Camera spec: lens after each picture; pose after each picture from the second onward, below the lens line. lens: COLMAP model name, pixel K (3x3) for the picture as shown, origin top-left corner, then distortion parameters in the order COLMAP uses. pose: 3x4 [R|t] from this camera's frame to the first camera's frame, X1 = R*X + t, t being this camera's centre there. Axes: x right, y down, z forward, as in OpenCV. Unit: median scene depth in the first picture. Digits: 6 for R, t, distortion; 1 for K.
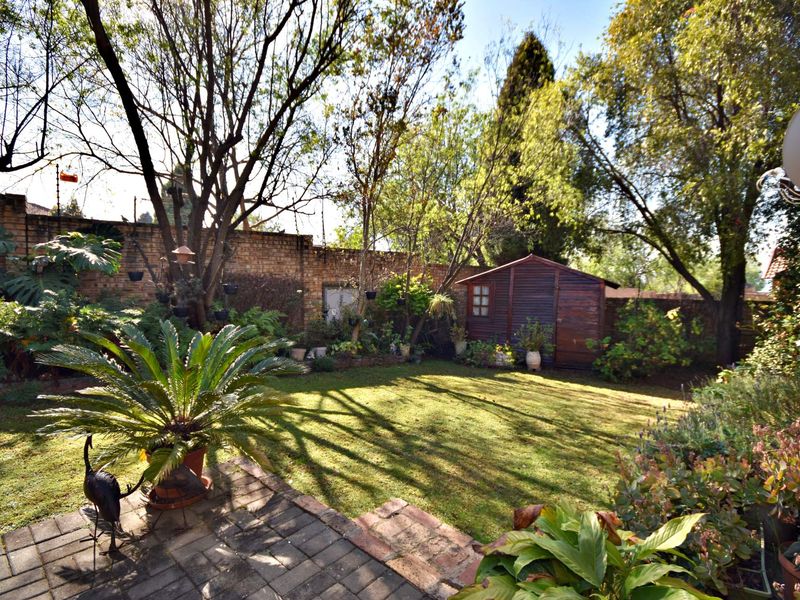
lens RADIAL K [[443.0, 0, 399.9], [0, 443.0, 302.5], [0, 0, 1]] dist [-0.003546, -0.007999]
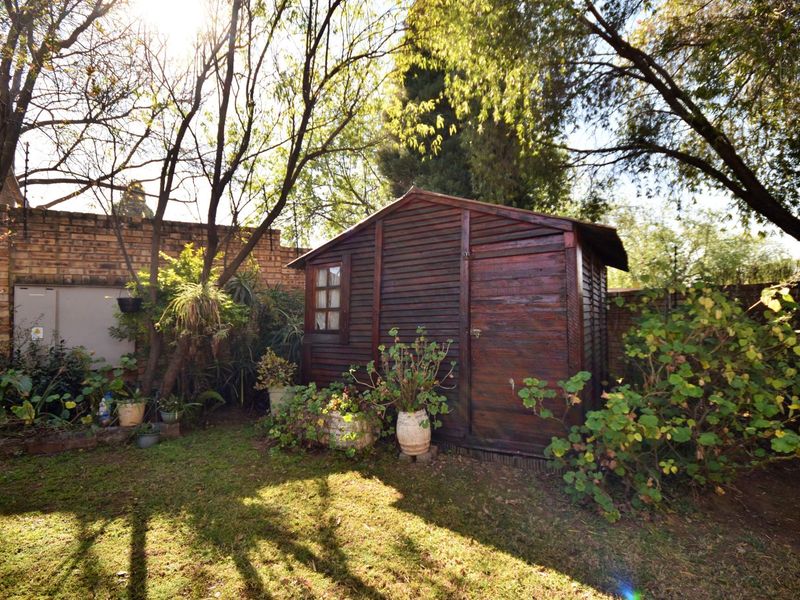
lens RADIAL K [[443.0, 0, 399.3], [0, 443.0, 295.3], [0, 0, 1]] dist [-0.003546, -0.007999]
pose [[0.996319, -0.042696, -0.074340, 0.326927], [0.036731, 0.996131, -0.079835, 0.036979], [0.077461, 0.076810, 0.994032, 0.590811]]
